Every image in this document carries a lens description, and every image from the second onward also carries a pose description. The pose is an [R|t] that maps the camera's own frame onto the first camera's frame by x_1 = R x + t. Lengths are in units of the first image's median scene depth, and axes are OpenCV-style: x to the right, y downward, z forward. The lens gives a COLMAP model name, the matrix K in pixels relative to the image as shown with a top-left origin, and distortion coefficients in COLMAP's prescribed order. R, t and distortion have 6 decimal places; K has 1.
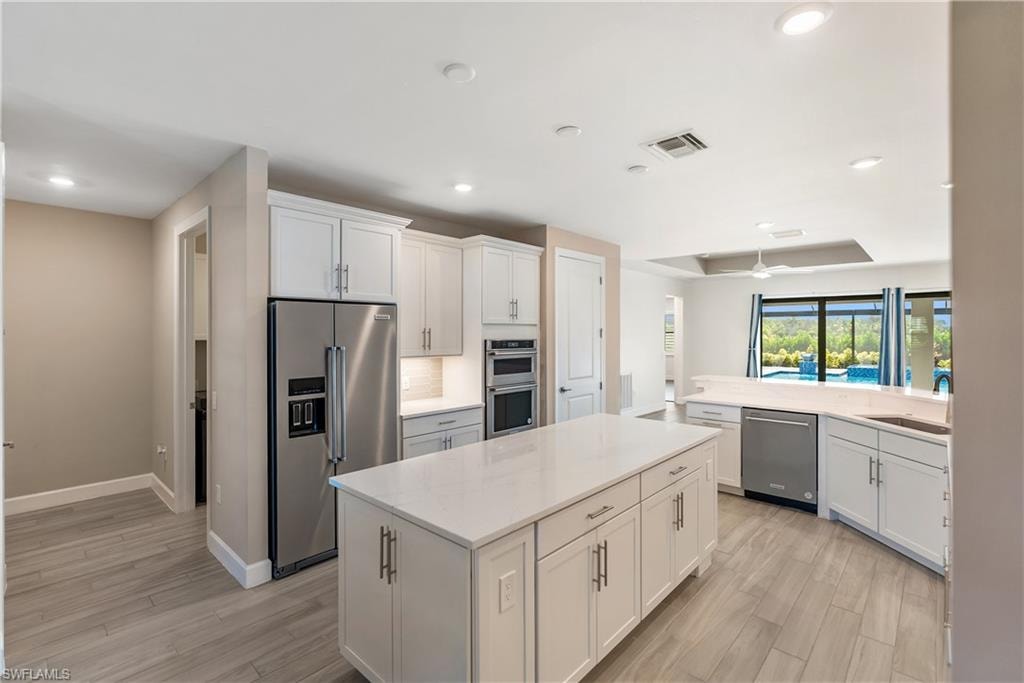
lens RADIAL K [[467.5, 0, 515.6], [0, 467.5, 329.1], [0, 0, 1]] dist [-0.012858, 0.003187]
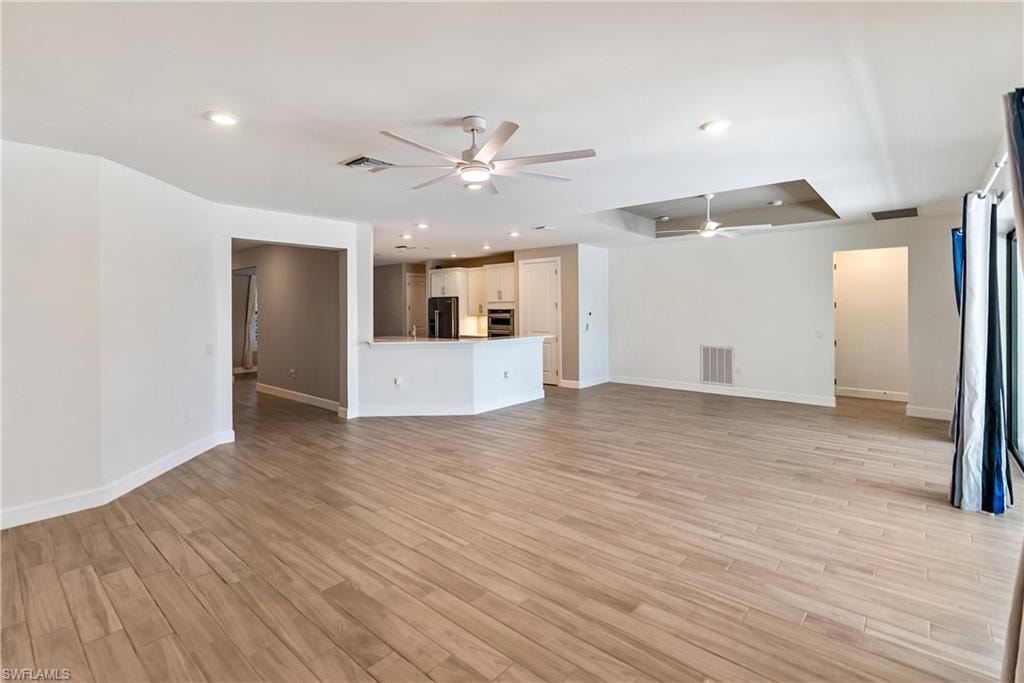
lens RADIAL K [[467.5, 0, 503.3], [0, 467.5, 313.6], [0, 0, 1]] dist [-0.012858, 0.003187]
pose [[0.031441, 0.009246, -0.999463, 2.790066], [0.012775, 0.999872, 0.009652, 0.028044], [0.999424, -0.013071, 0.031319, 1.229854]]
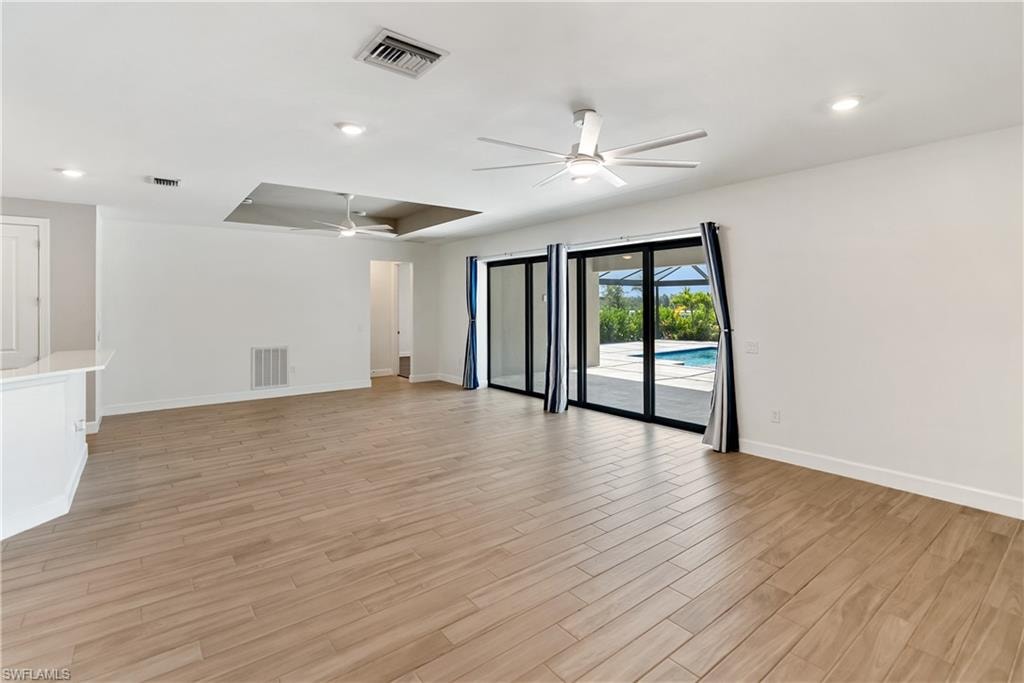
lens RADIAL K [[467.5, 0, 513.0], [0, 467.5, 318.8], [0, 0, 1]] dist [-0.012858, 0.003187]
pose [[0.985734, 0.001100, -0.168310, 2.000992], [0.004678, 0.999413, 0.033929, 0.024829], [0.168249, -0.034232, 0.985150, 0.409631]]
